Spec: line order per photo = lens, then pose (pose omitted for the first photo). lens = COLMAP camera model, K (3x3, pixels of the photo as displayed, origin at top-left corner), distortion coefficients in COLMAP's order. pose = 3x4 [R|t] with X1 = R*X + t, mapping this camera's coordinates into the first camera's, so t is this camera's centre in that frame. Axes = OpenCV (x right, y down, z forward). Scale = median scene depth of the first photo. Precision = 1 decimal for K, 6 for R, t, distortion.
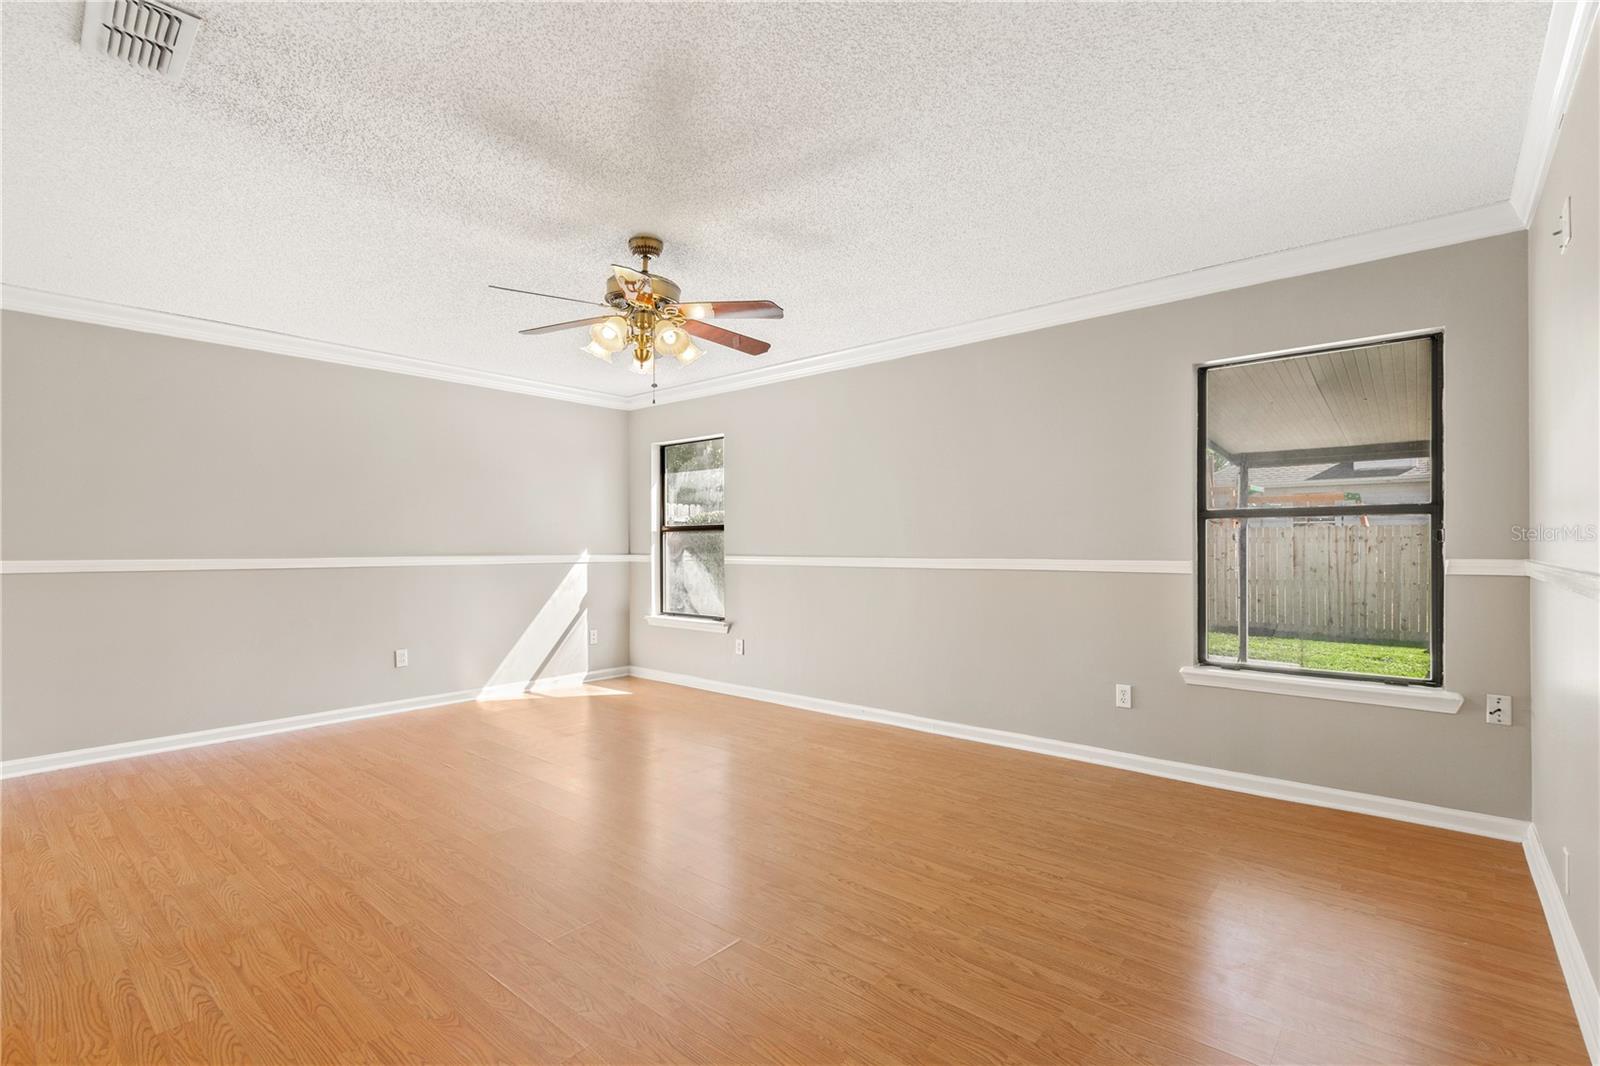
lens RADIAL K [[733.6, 0, 800.0], [0, 733.6, 533.0], [0, 0, 1]] dist [0.003999, -0.000168]
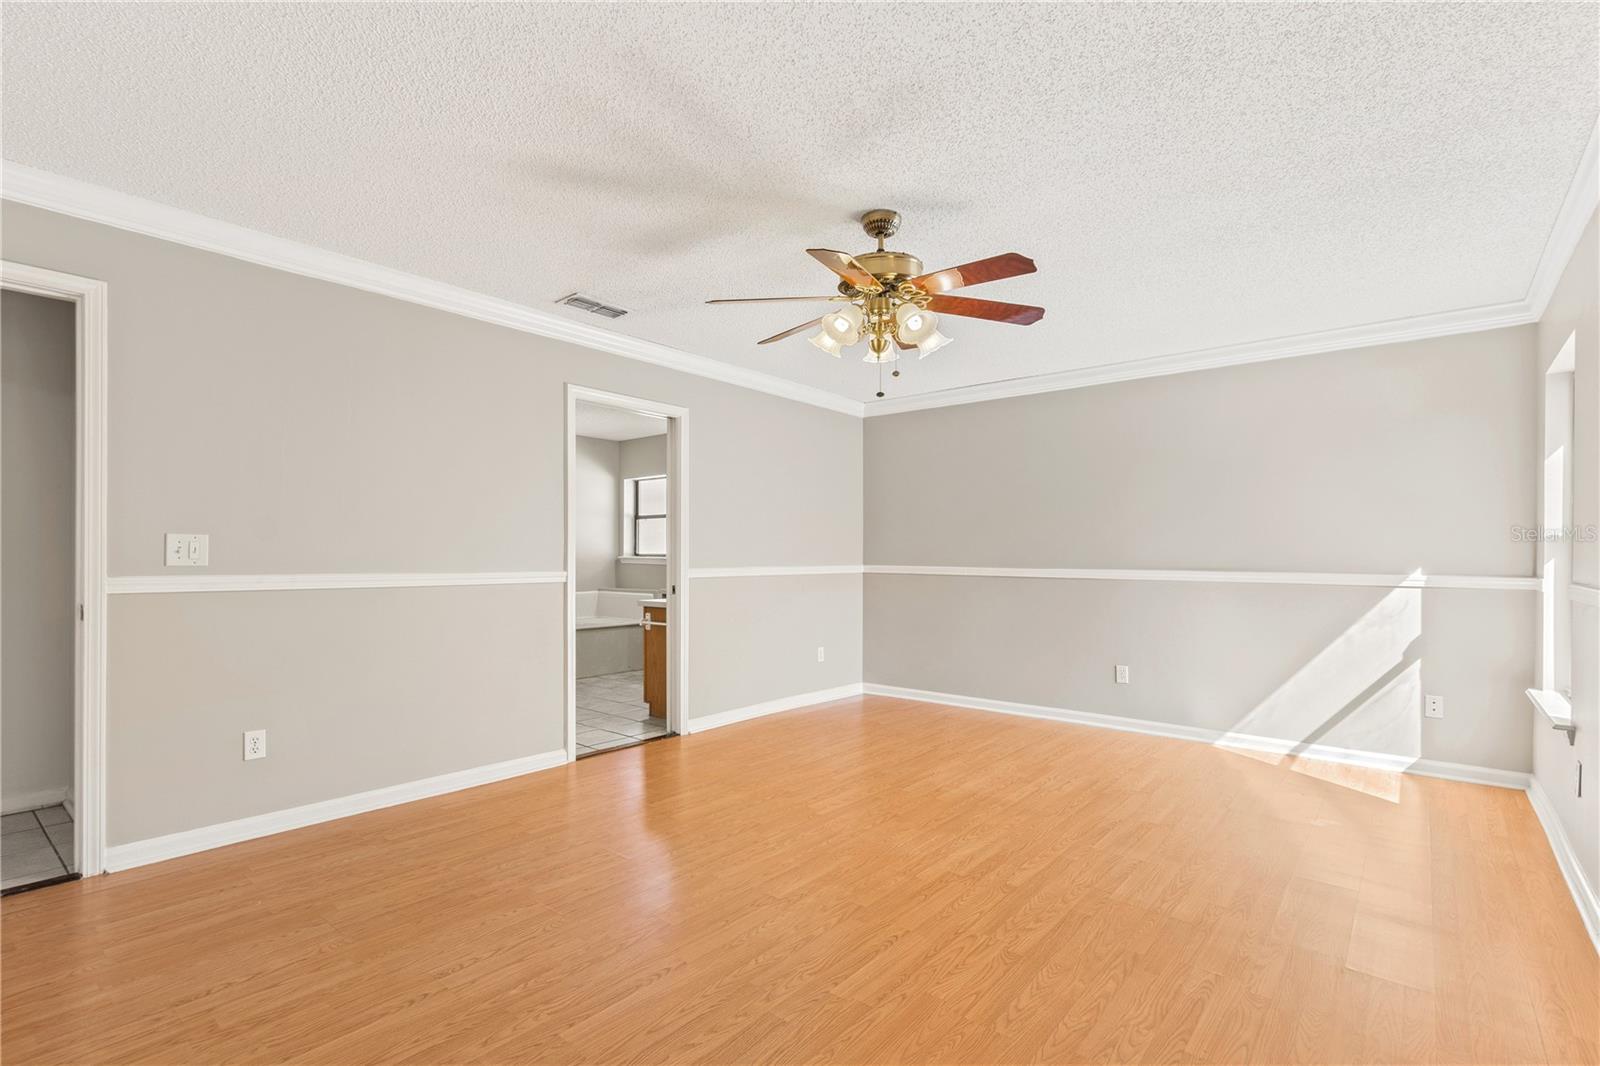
lens RADIAL K [[736.8, 0, 785.4], [0, 736.8, 552.6], [0, 0, 1]] dist [0.003644, -0.001544]
pose [[0.022004, -0.001974, -0.999756, 0.548695], [0.010997, 0.999938, -0.001733, 0.008173], [0.999697, -0.010956, 0.022024, 0.700012]]
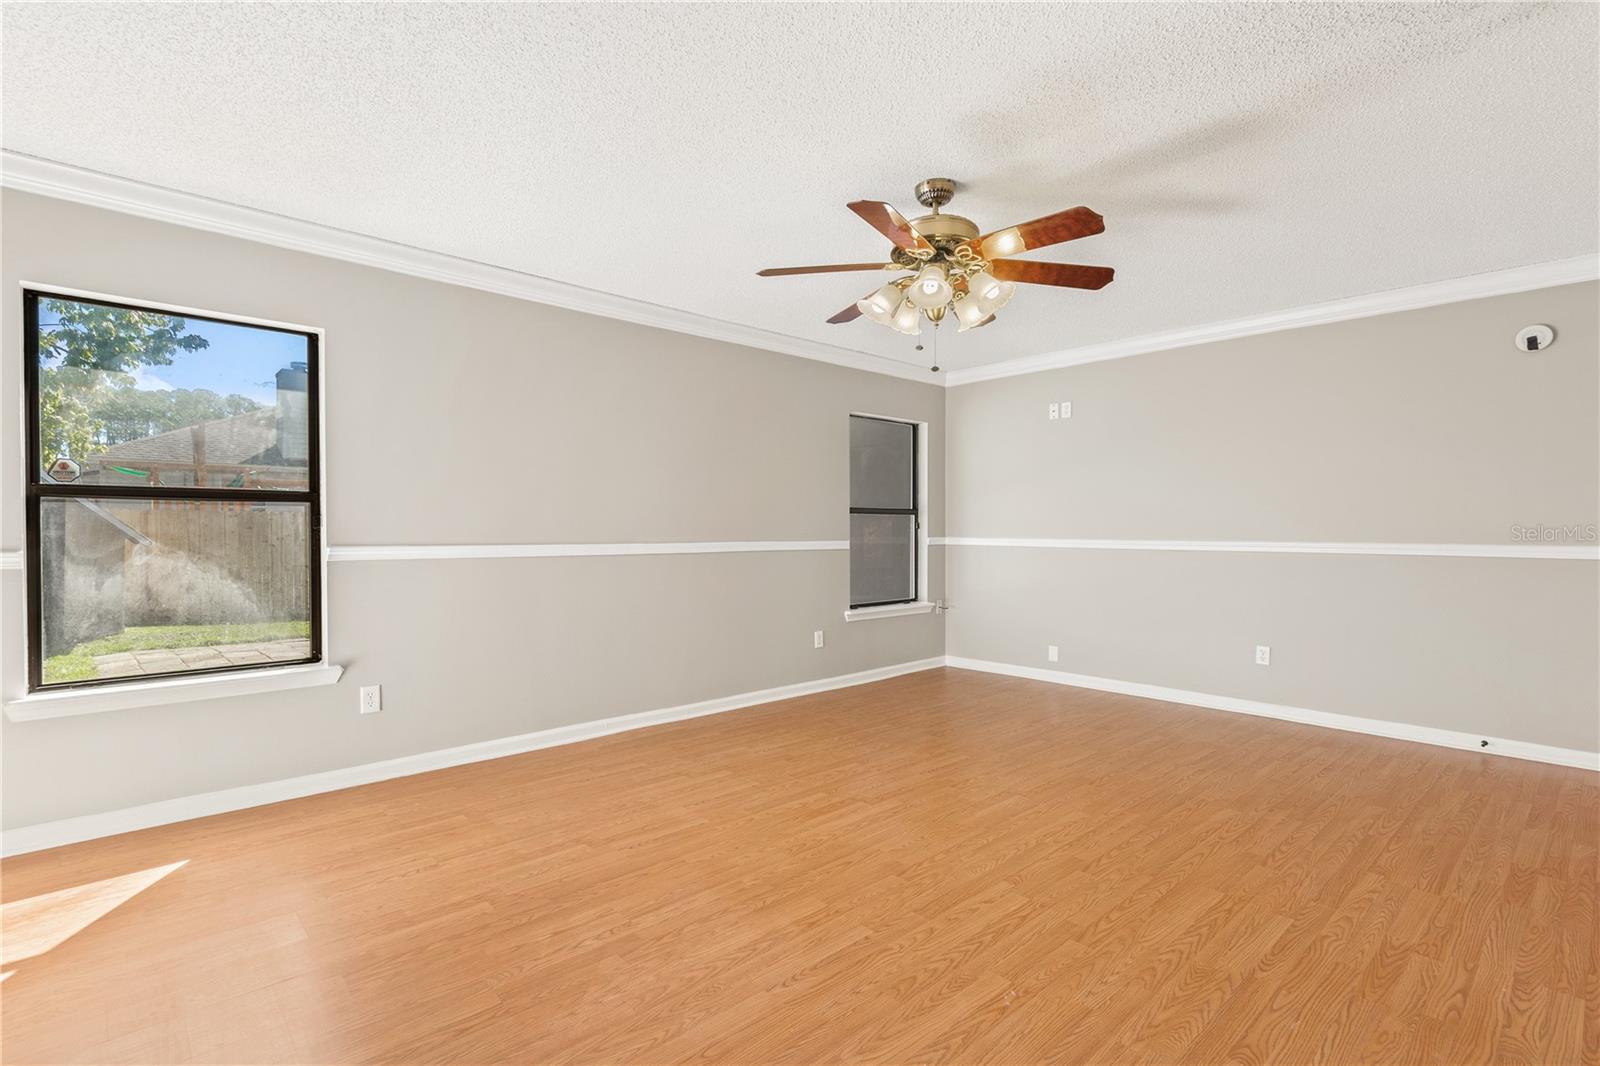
lens RADIAL K [[737.2, 0, 752.6], [0, 737.2, 533.5], [0, 0, 1]] dist [0.003478, 0.001009]
pose [[0.153284, -0.003604, 0.988176, -0.904500], [-0.019006, 0.999798, 0.006595, 0.015223], [-0.987999, -0.019792, 0.153185, 0.871713]]
